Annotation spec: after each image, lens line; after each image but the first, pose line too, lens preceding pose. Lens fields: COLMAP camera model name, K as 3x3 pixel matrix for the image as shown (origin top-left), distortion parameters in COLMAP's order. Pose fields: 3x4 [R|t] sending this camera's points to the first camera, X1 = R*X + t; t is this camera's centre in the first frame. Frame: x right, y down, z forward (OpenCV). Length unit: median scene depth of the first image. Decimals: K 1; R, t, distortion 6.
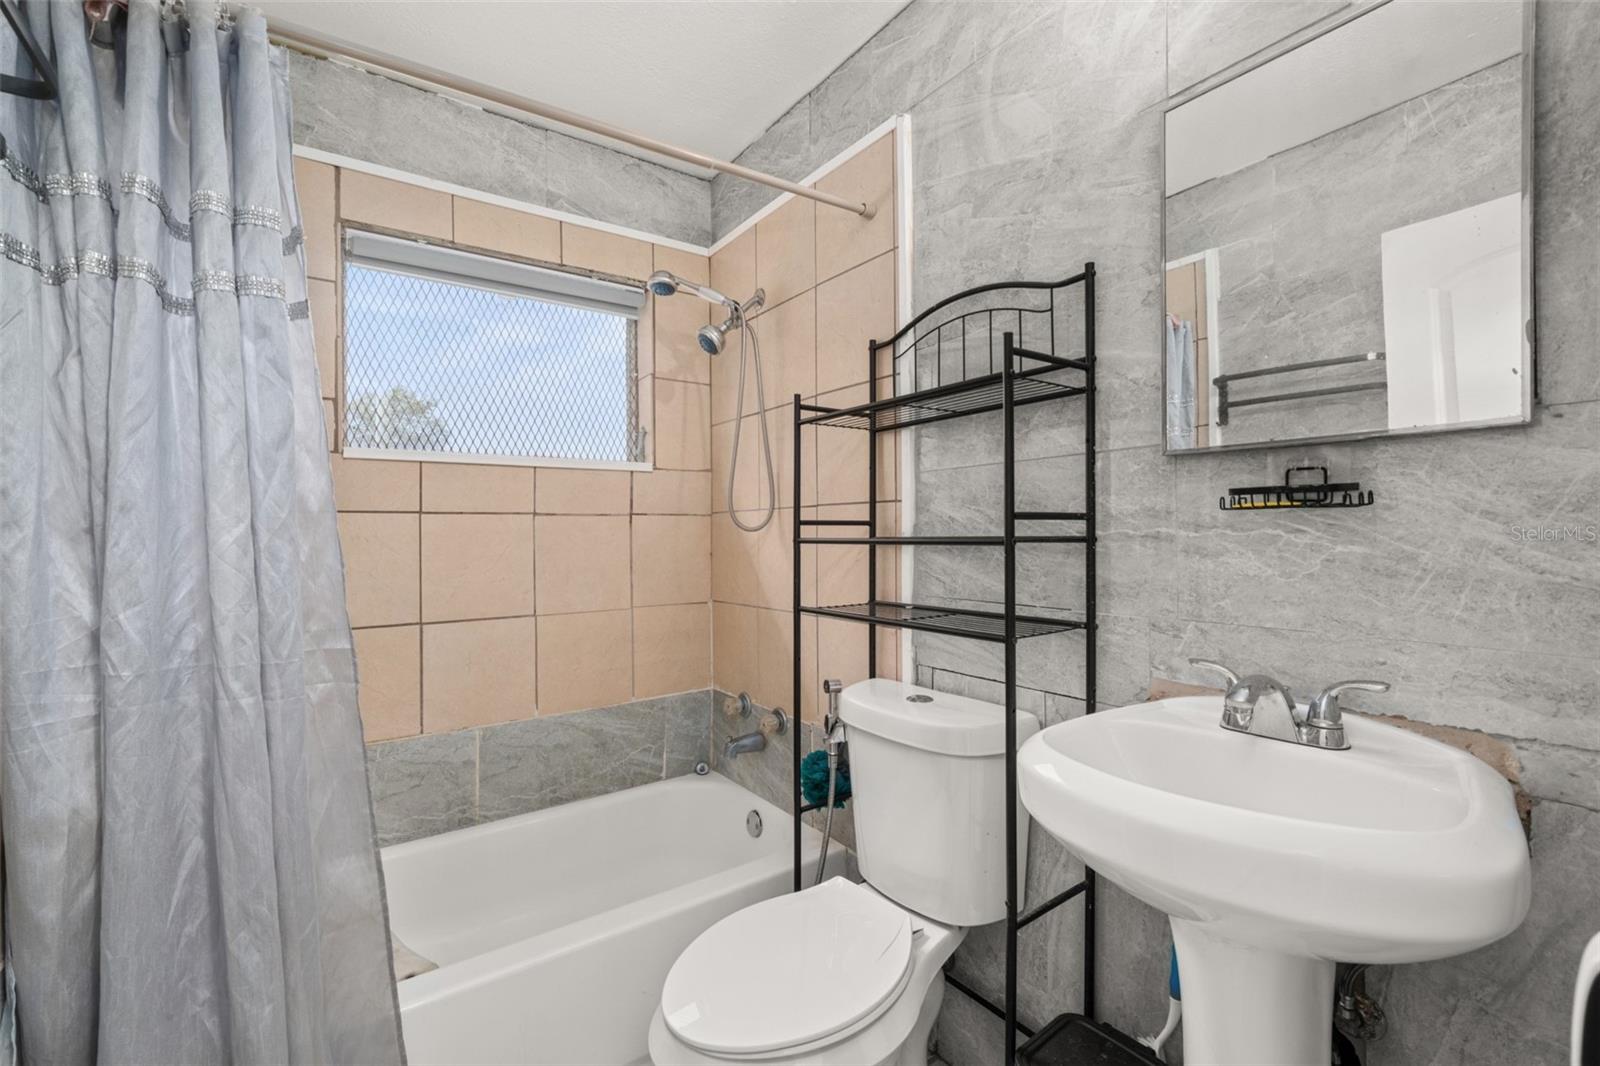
lens RADIAL K [[687.9, 0, 799.5], [0, 687.9, 525.2], [0, 0, 1]] dist [0.001137, -0.000395]
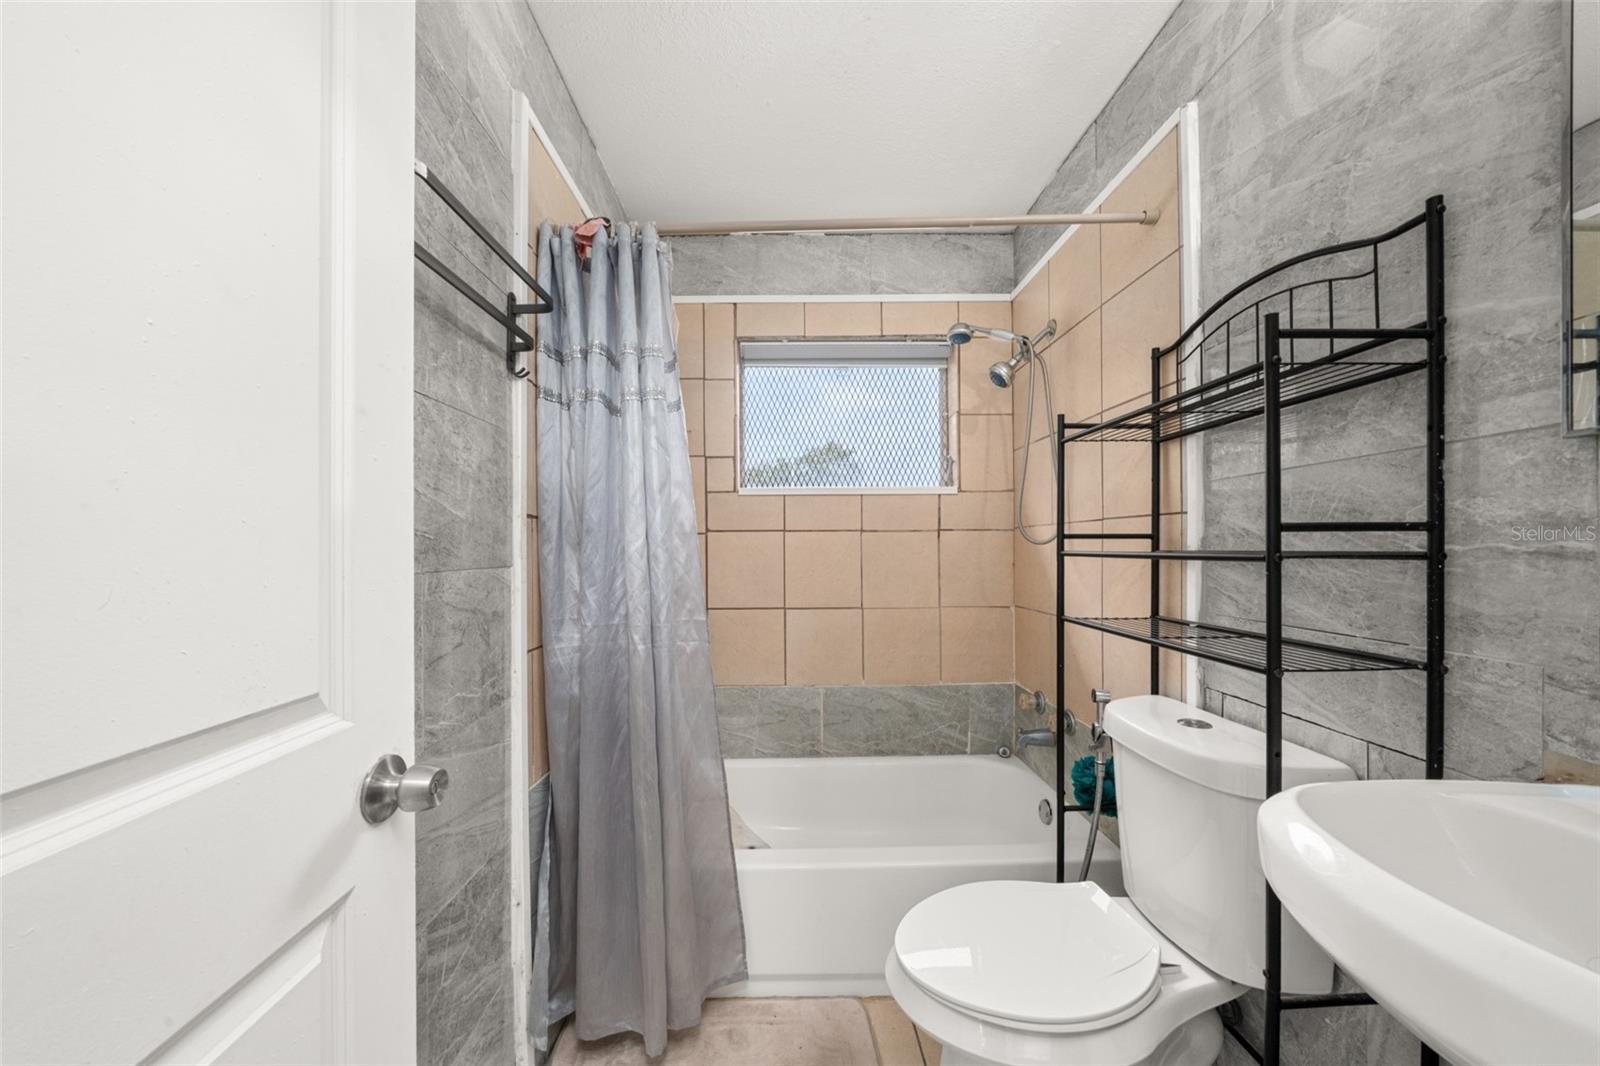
lens RADIAL K [[559.5, 0, 792.4], [0, 559.5, 543.5], [0, 0, 1]] dist [-0.006277, 0.000685]
pose [[0.822321, 0.001054, -0.569023, 0.143822], [0.003702, 0.999967, 0.007203, -0.000551], [0.569012, -0.008030, 0.822290, 0.060125]]
